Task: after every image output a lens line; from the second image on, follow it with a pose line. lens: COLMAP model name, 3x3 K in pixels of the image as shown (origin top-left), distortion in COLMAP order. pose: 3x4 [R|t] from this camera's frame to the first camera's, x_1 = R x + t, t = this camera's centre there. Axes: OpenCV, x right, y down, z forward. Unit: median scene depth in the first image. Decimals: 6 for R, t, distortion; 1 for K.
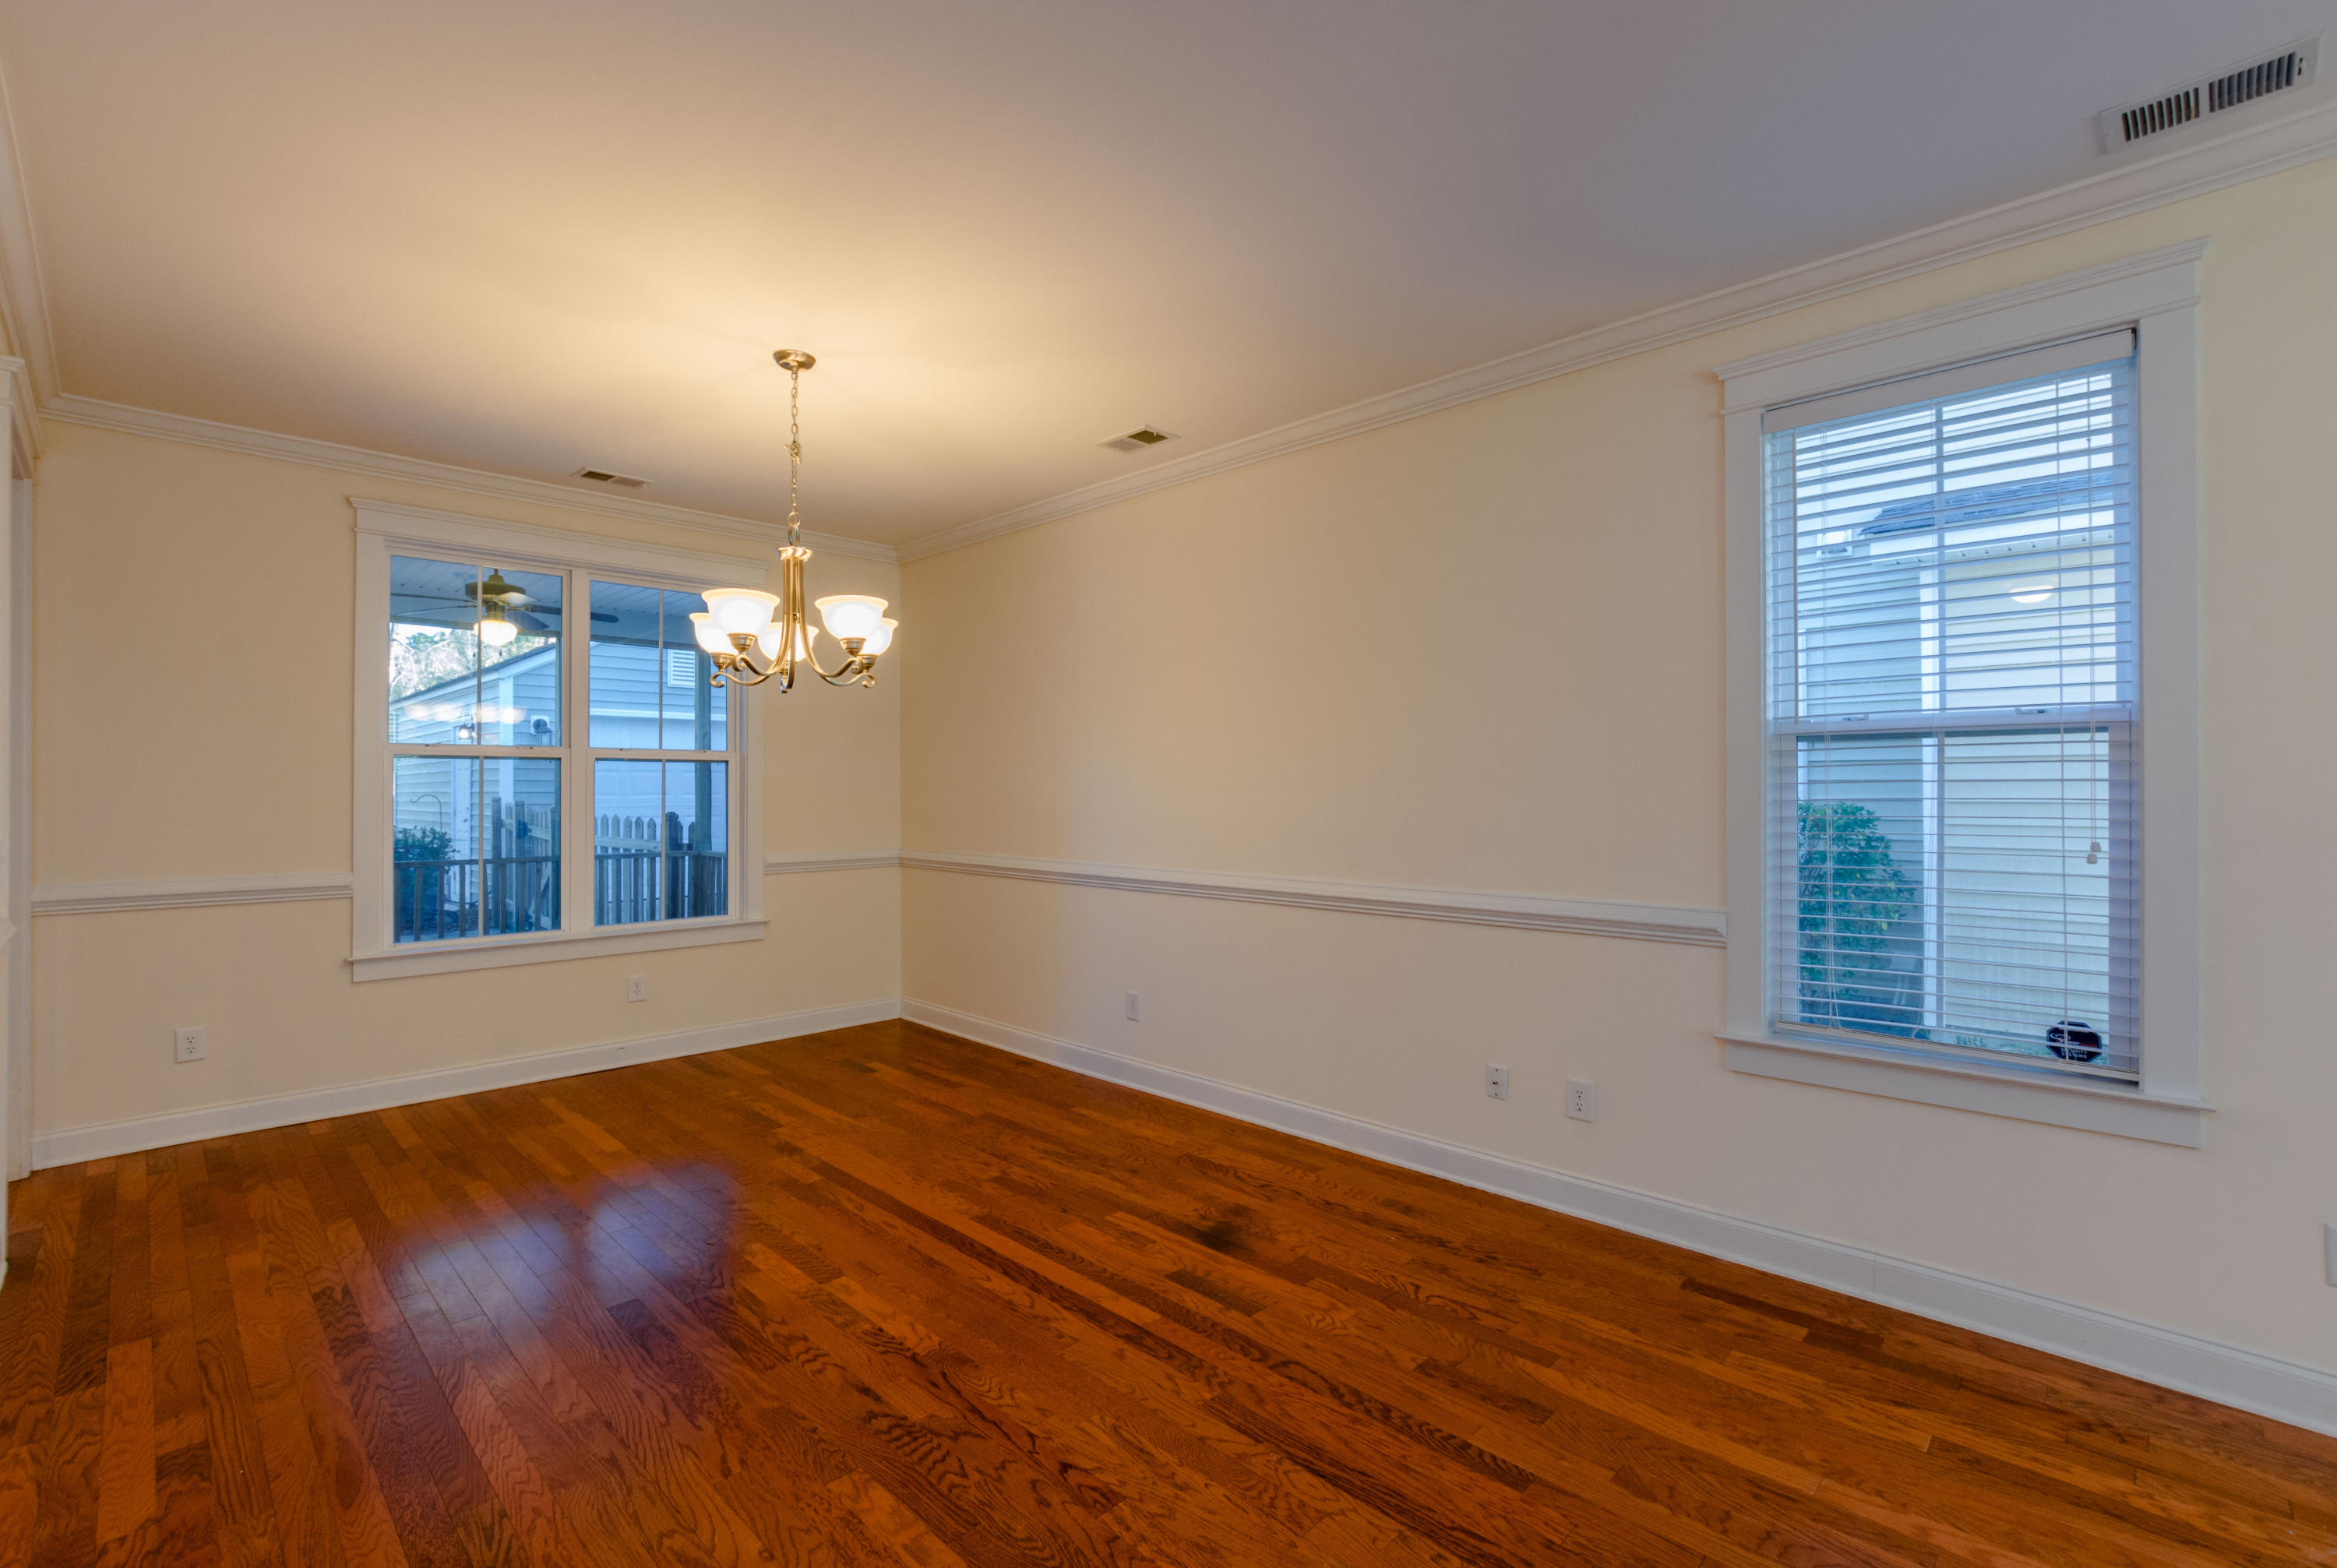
lens RADIAL K [[1038.3, 0, 1168.4], [0, 1038.3, 786.9], [0, 0, 1]] dist [-0.000143, 0.001573]
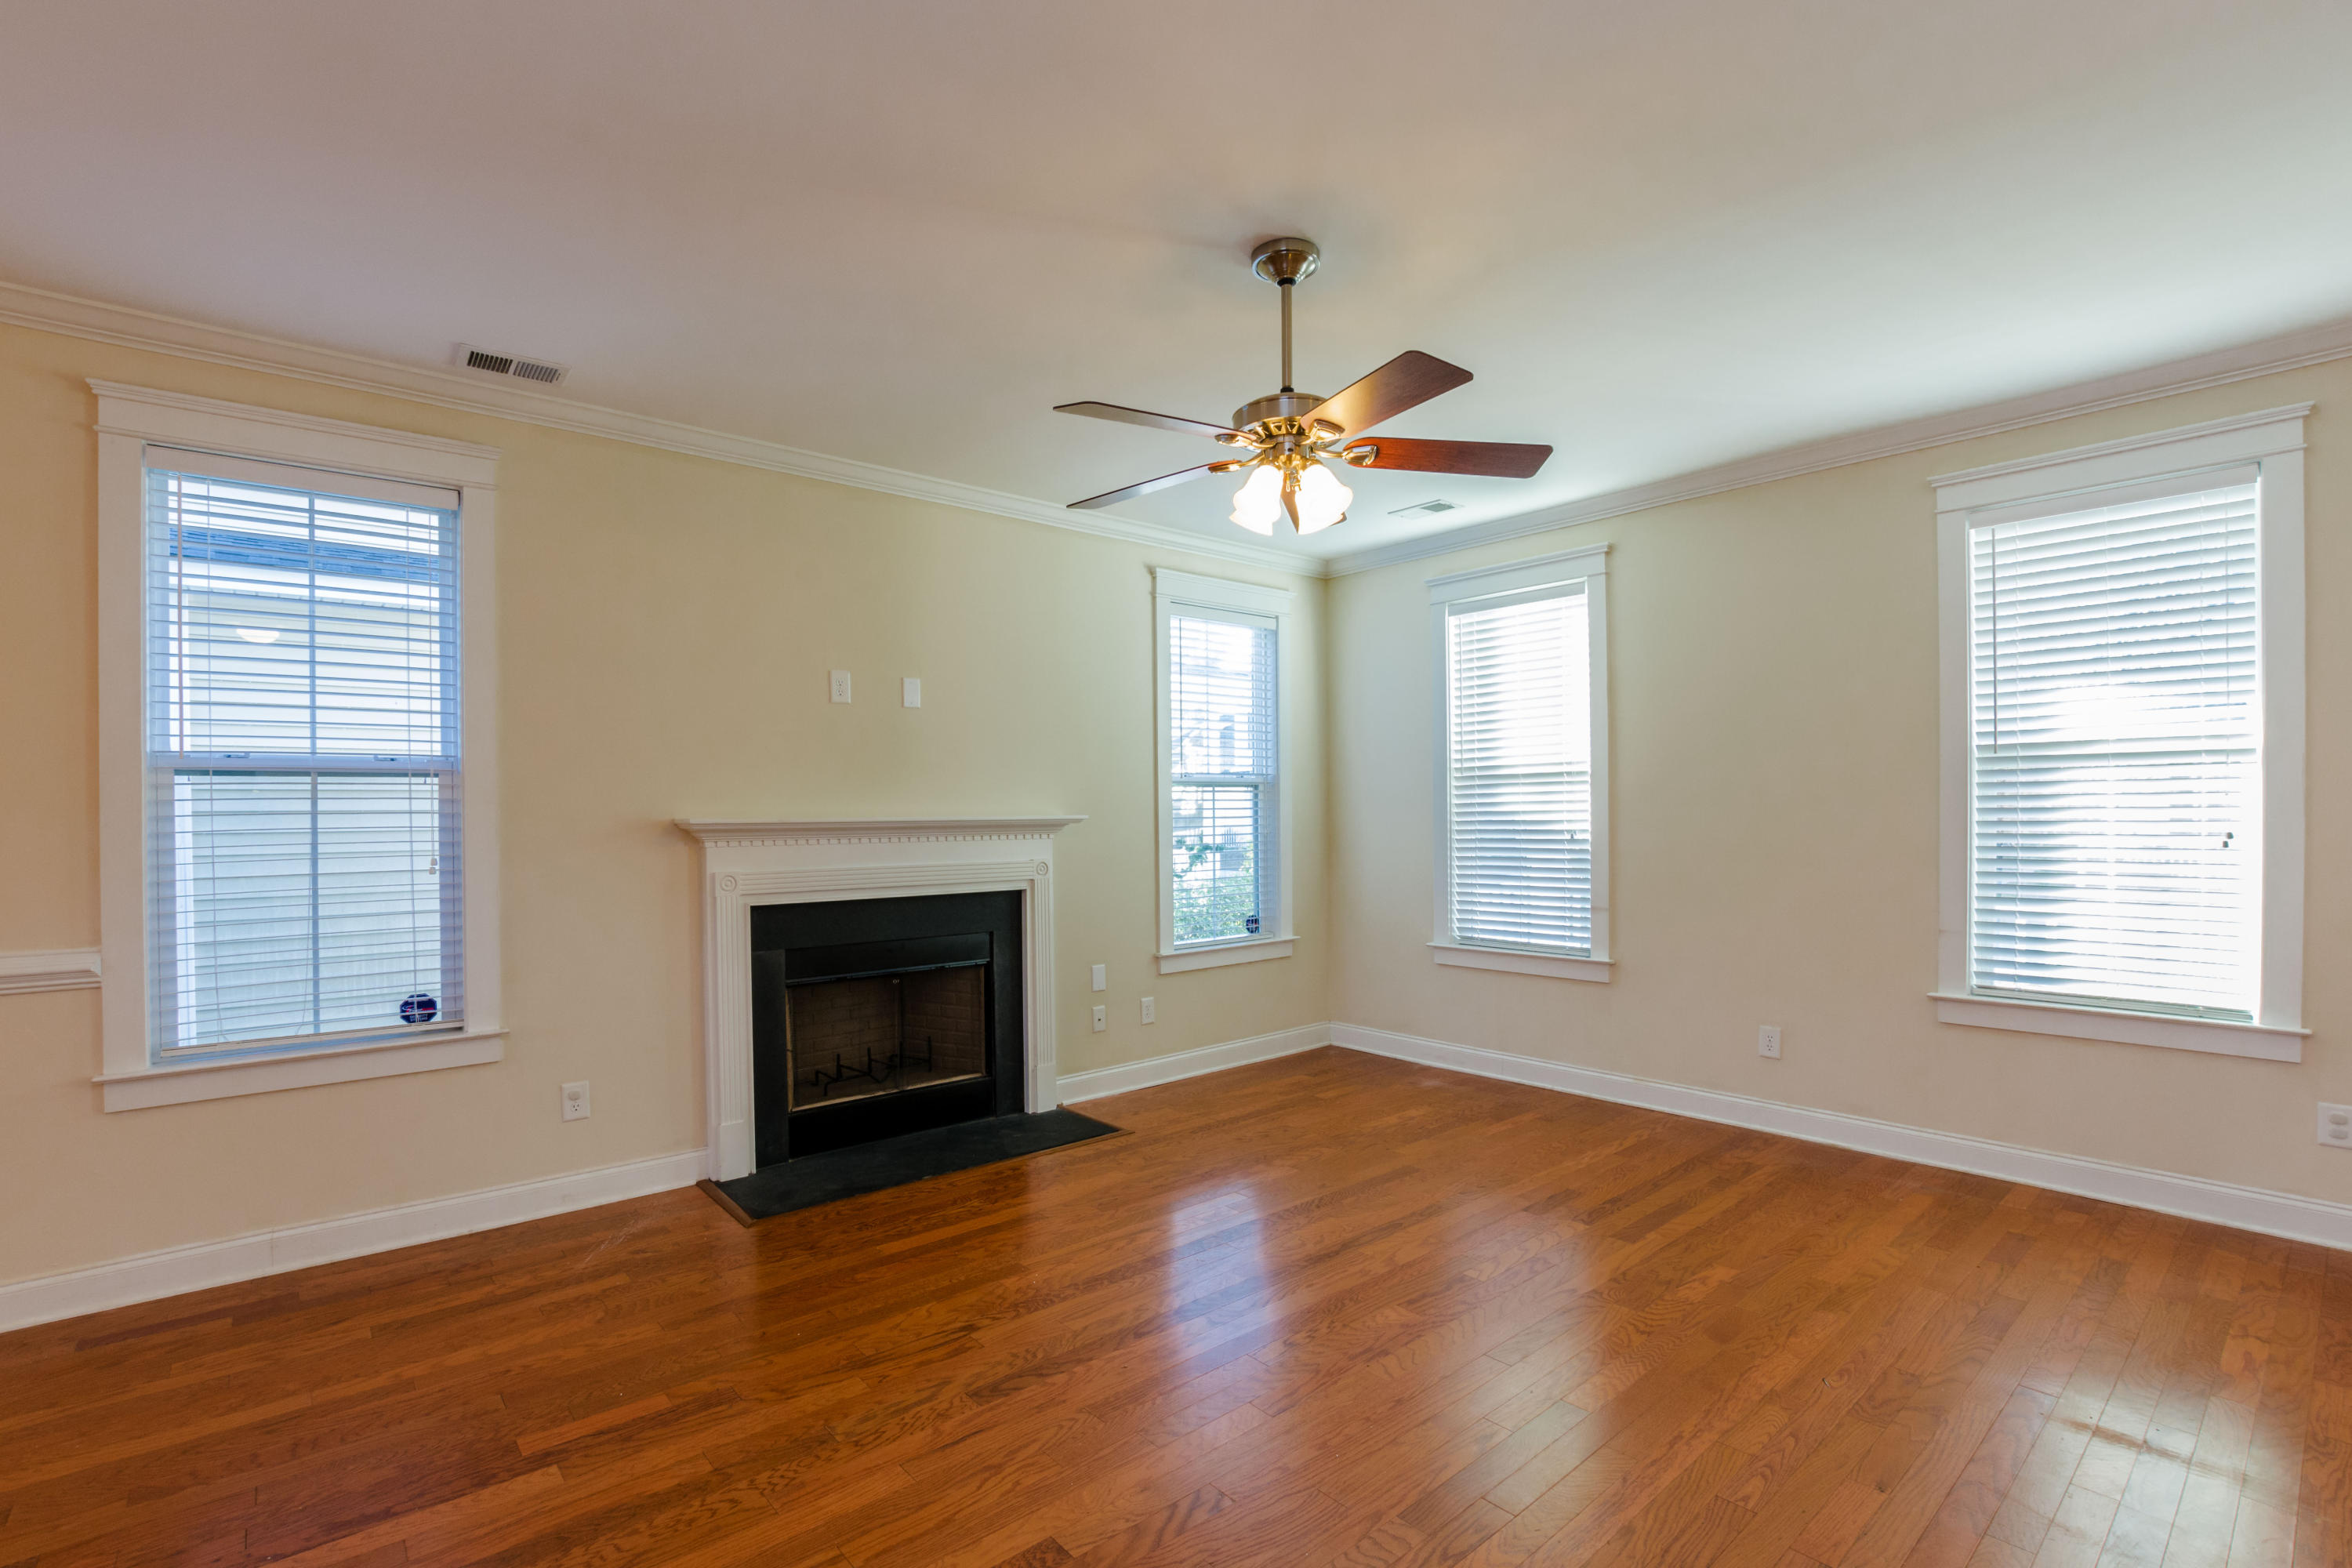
lens RADIAL K [[1061.1, 0, 1182.7], [0, 1061.1, 801.9], [0, 0, 1]] dist [-0.023404, 0.001241]
pose [[0.083153, 0.008277, 0.996502, -0.387820], [0.008320, 0.999925, -0.009000, 0.000378], [-0.996502, 0.009039, 0.083078, -0.088925]]
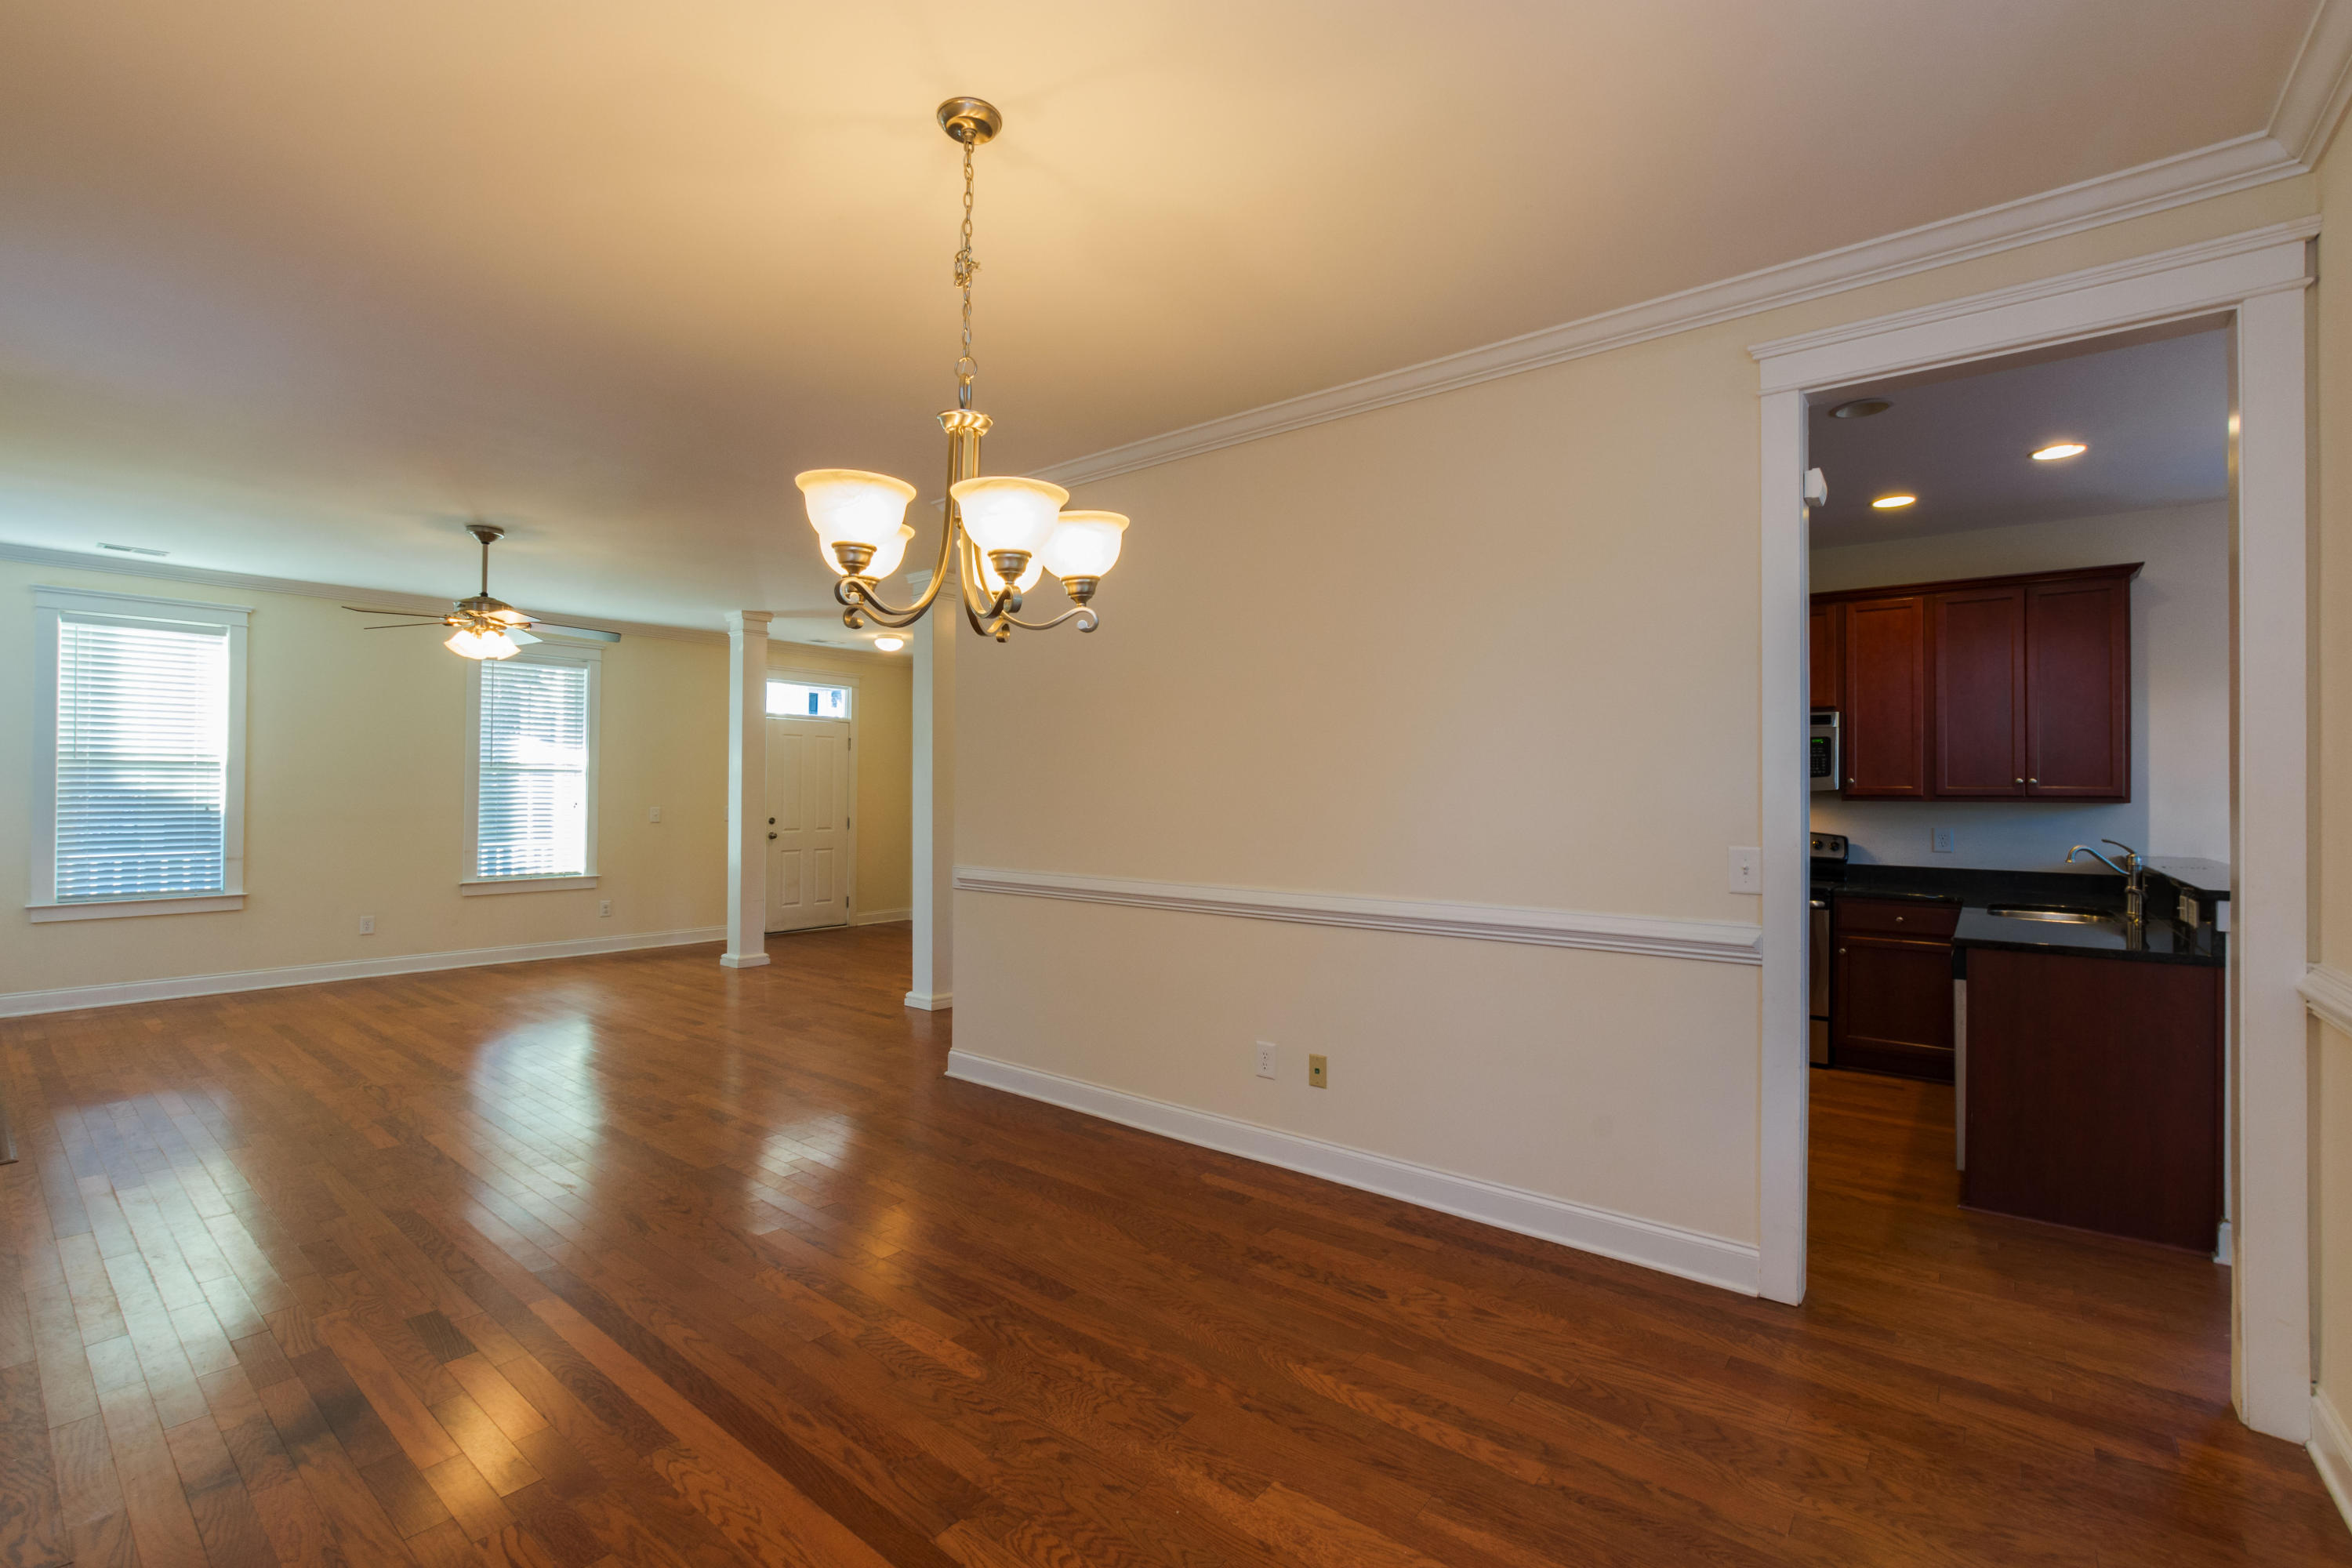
lens RADIAL K [[1061.1, 0, 1167.6], [0, 1061.1, 785.1], [0, 0, 1]] dist [-0.023404, 0.001241]
pose [[-0.996952, -0.004061, -0.077906, -0.635572], [-0.003302, 0.999946, -0.009873, 0.009541], [0.077942, -0.009586, -0.996912, 2.401367]]
